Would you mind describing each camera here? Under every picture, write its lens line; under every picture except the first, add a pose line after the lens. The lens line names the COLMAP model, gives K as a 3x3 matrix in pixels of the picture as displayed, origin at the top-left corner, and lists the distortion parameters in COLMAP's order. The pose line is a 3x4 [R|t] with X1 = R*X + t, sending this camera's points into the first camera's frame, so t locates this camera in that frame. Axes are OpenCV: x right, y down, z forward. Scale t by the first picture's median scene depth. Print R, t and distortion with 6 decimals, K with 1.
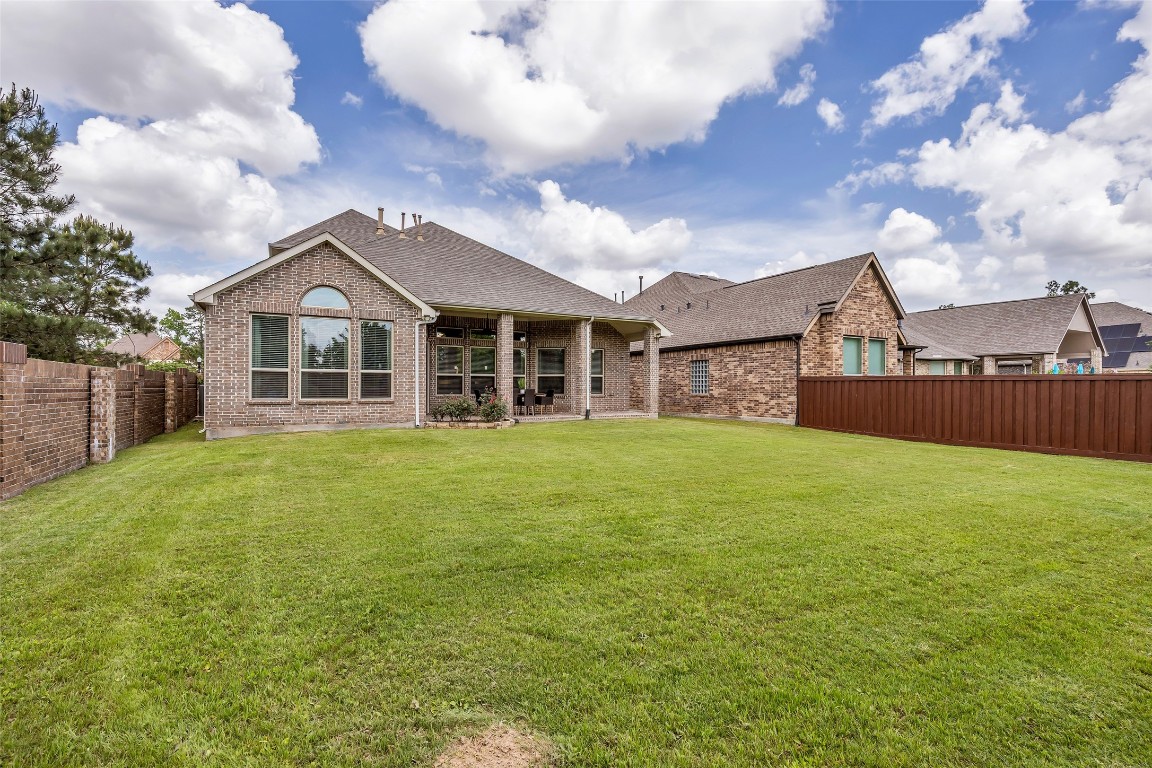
lens RADIAL K [[532.2, 0, 554.3], [0, 532.2, 401.9], [0, 0, 1]] dist [-0.014413, -0.000913]
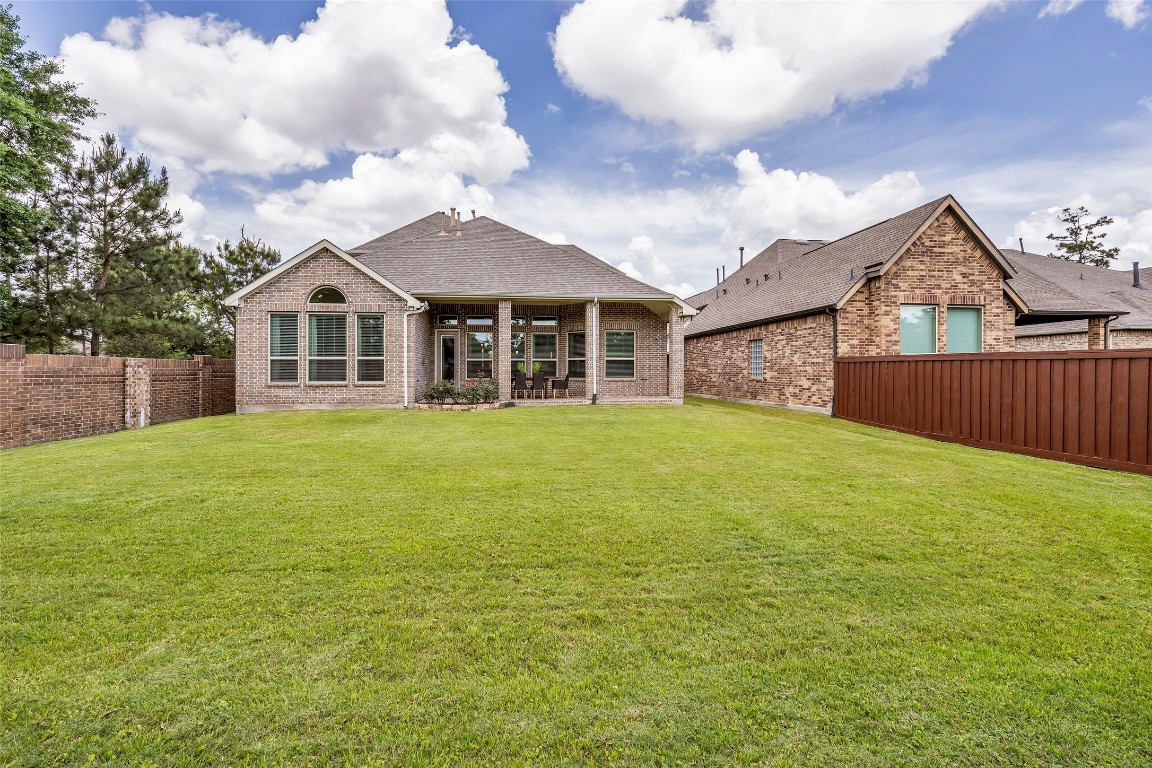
lens RADIAL K [[532.2, 0, 554.8], [0, 532.2, 371.5], [0, 0, 1]] dist [-0.014413, -0.000913]
pose [[0.929733, -0.003867, -0.368214, 0.331047], [-0.005363, 0.999697, -0.024040, -0.002726], [0.368196, 0.024326, 0.929430, 0.071494]]
